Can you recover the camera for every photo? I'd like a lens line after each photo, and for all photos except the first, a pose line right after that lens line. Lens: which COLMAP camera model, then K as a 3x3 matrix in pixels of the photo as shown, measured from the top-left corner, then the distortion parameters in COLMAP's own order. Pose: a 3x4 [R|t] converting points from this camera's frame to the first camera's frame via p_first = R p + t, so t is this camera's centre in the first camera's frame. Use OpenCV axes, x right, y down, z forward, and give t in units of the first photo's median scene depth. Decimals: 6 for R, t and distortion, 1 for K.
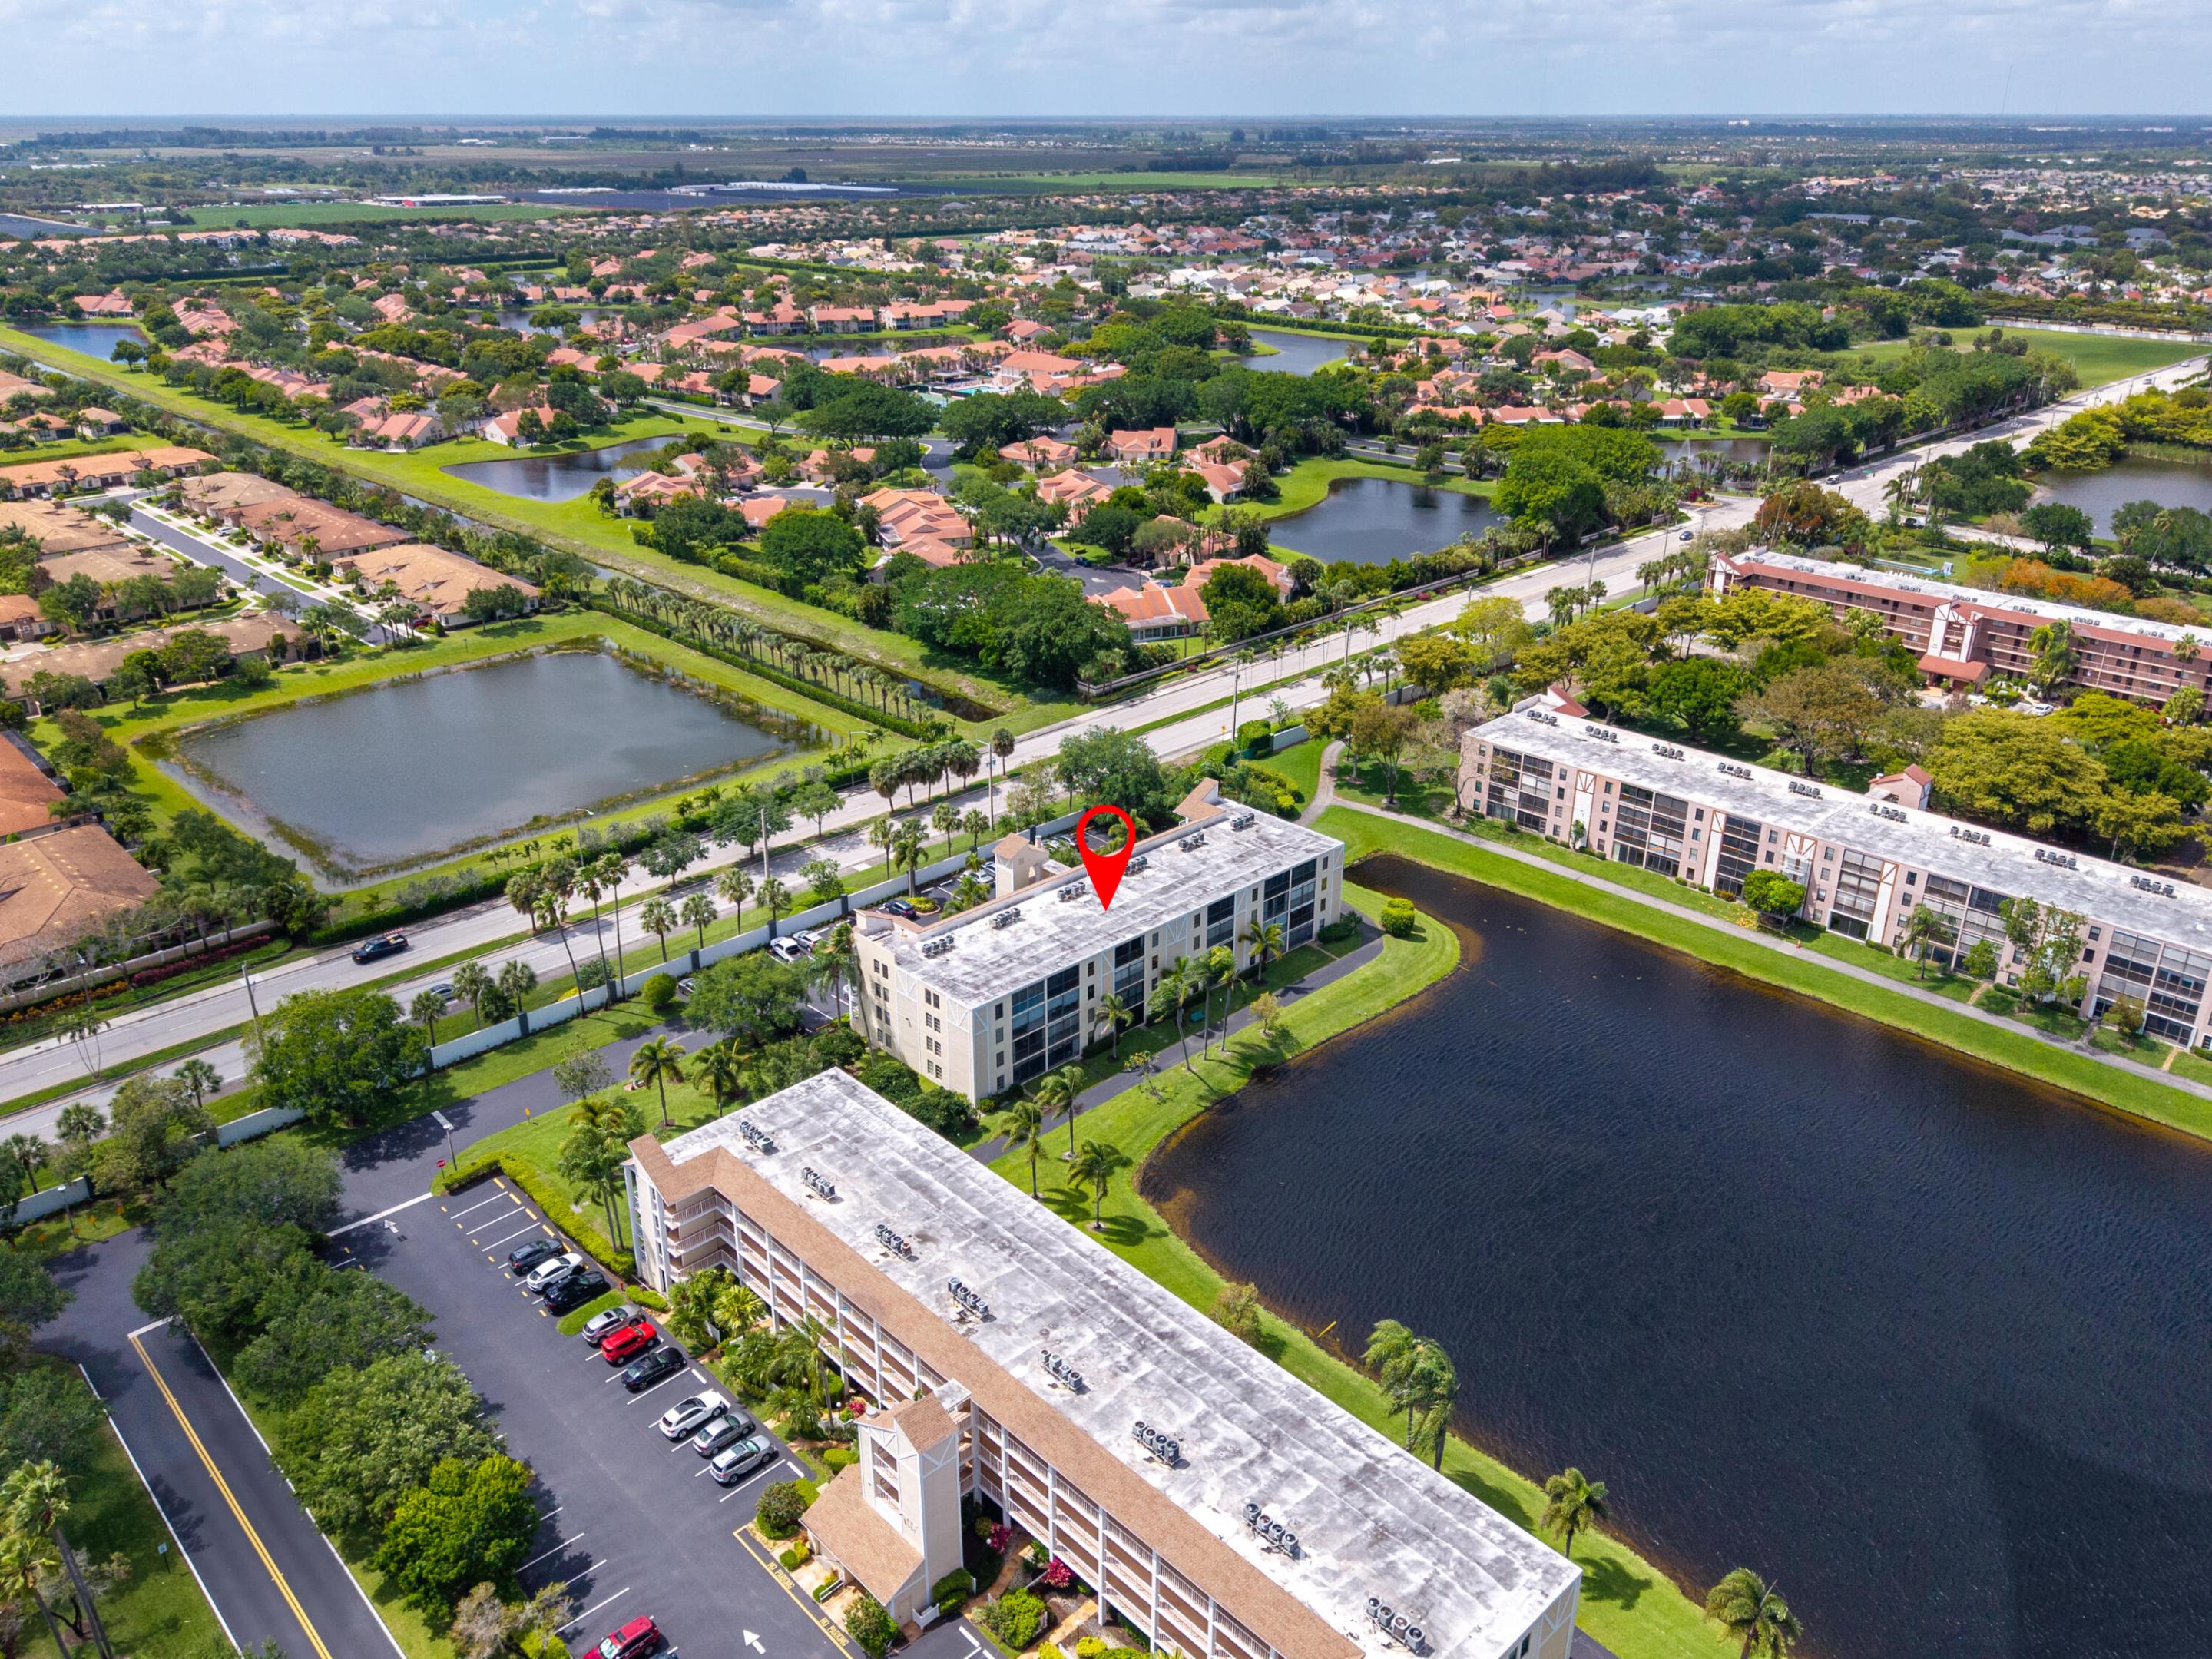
lens RADIAL K [[1677.7, 0, 1058.4], [0, 1677.7, 672.8], [0, 0, 1]] dist [0.000616, -0.001070]
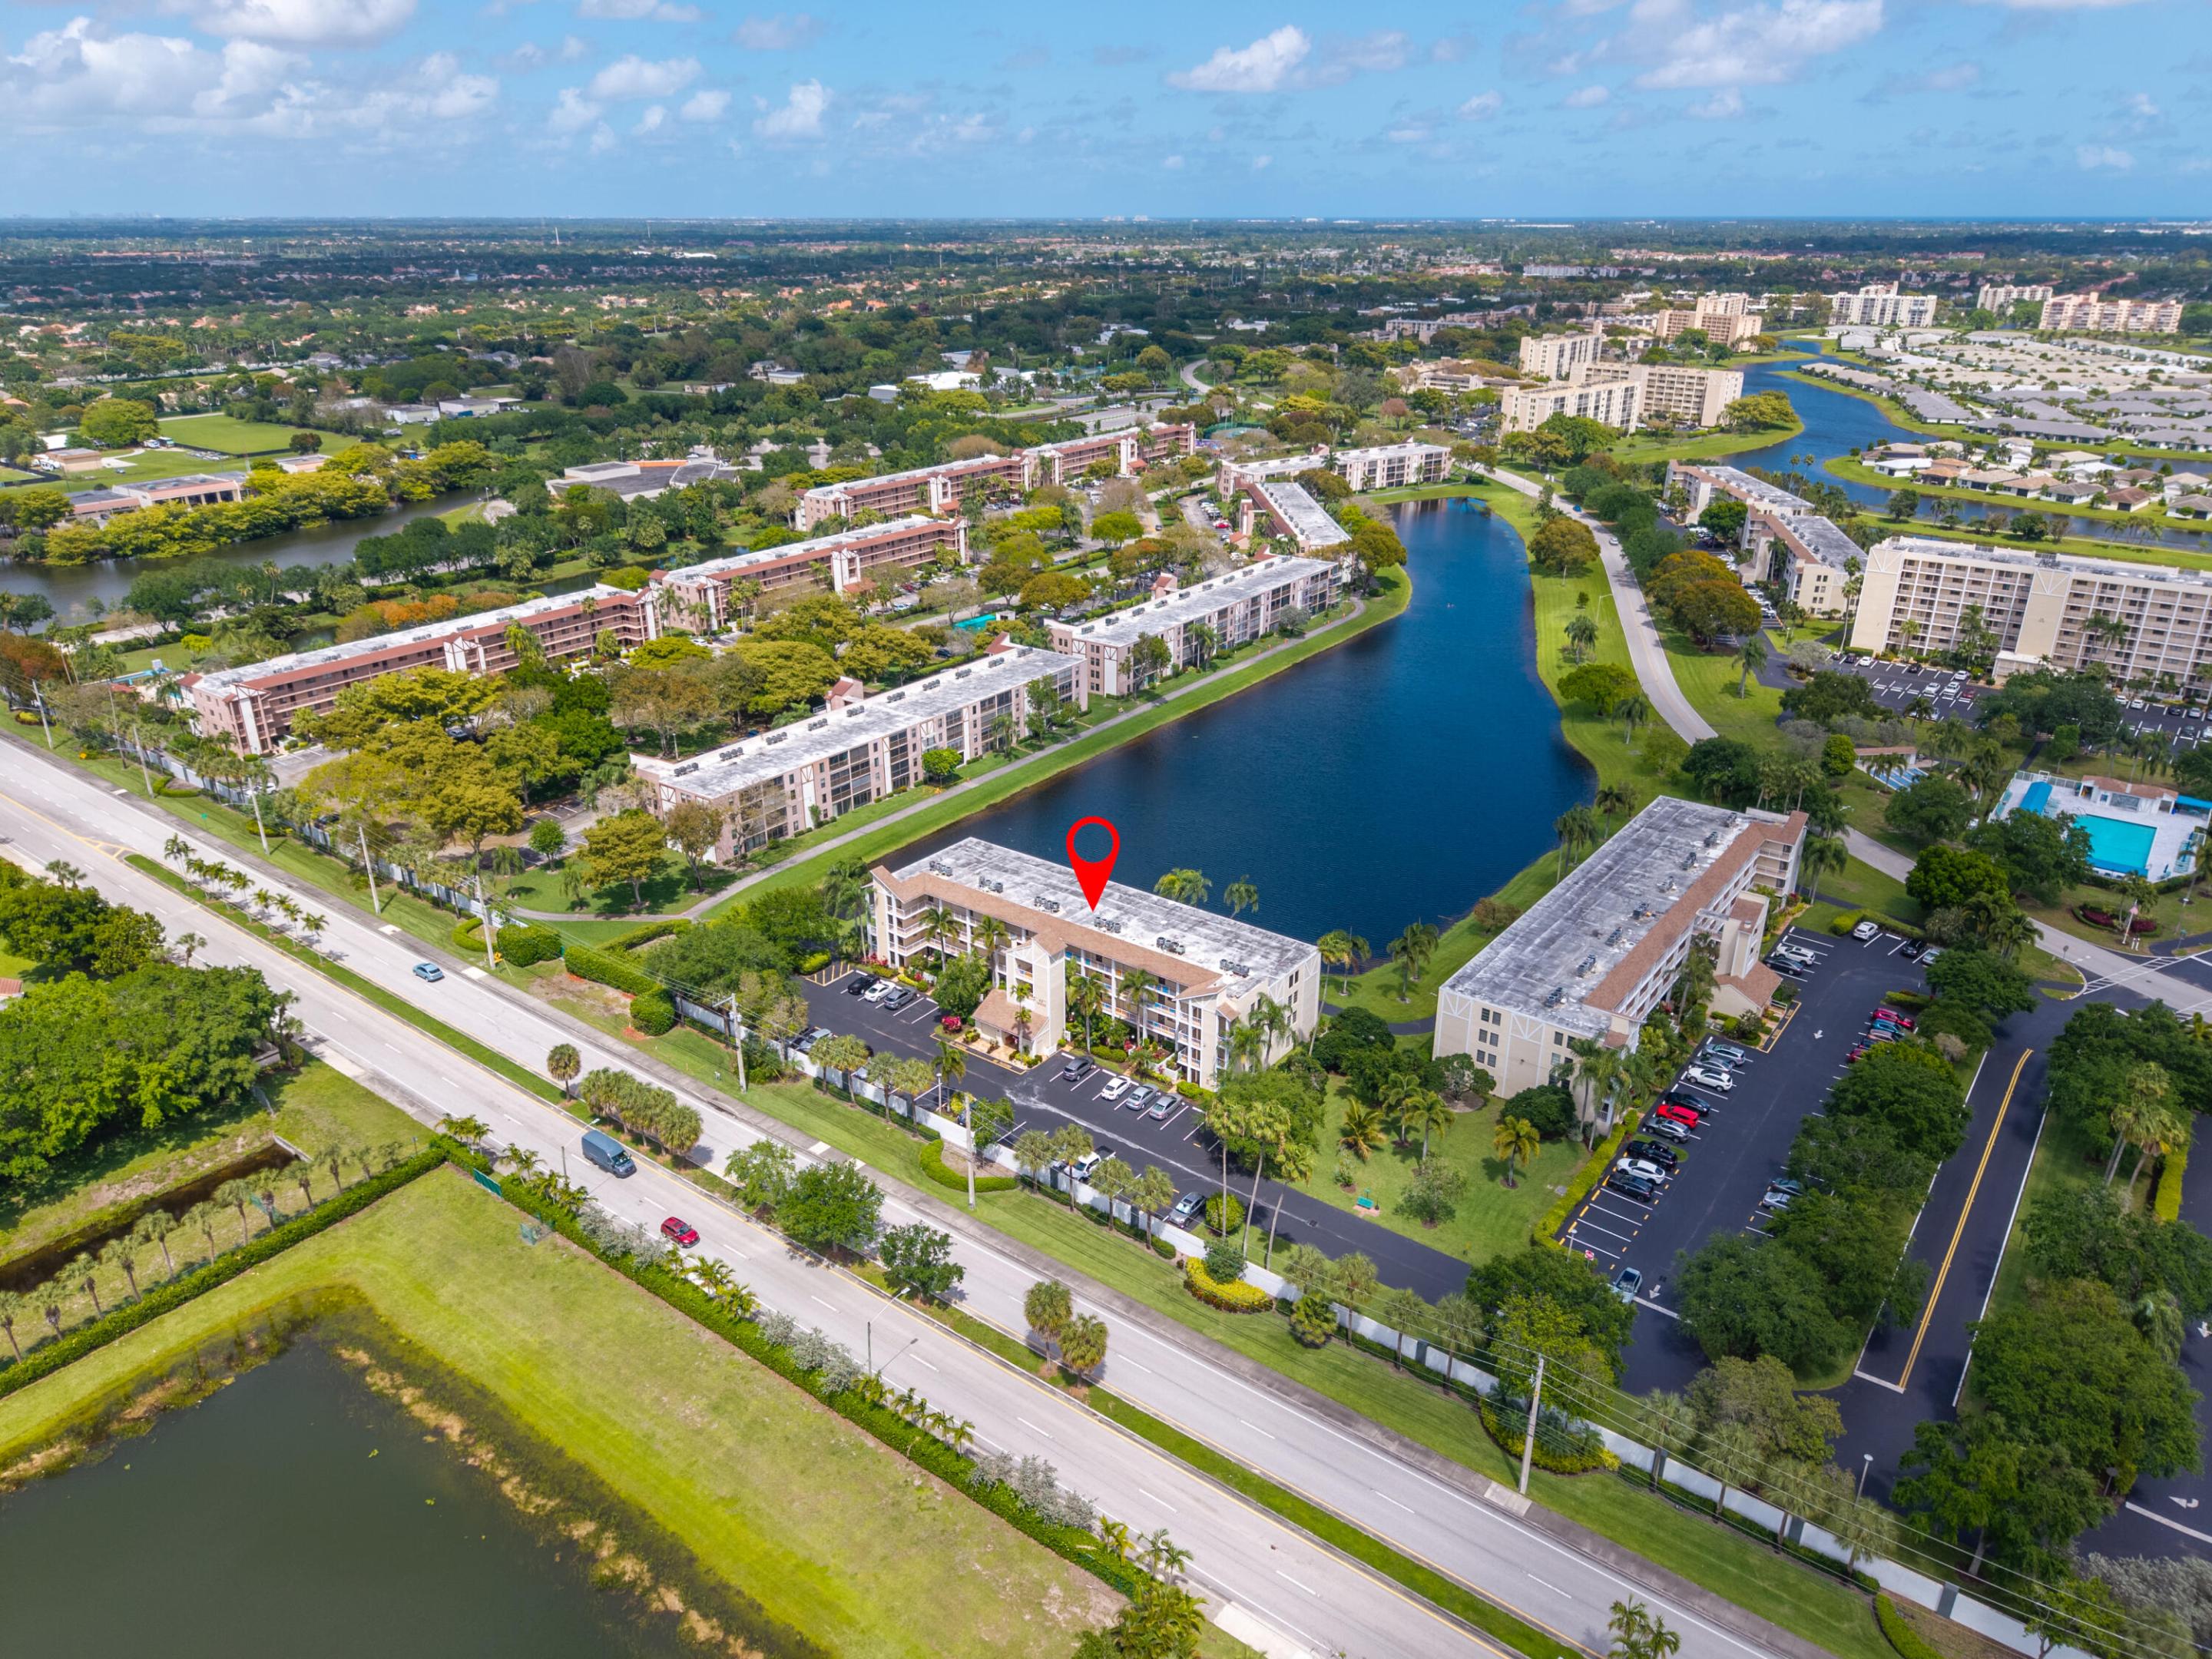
lens RADIAL K [[1499.2, 0, 1106.0], [0, 1499.2, 829.5], [0, 0, 1]] dist [-0.004774, -0.003037]
pose [[-0.170731, -0.371794, 0.912480, -0.717484], [0.312012, 0.858020, 0.407983, -0.270857], [-0.934612, 0.354360, -0.030487, 0.822248]]
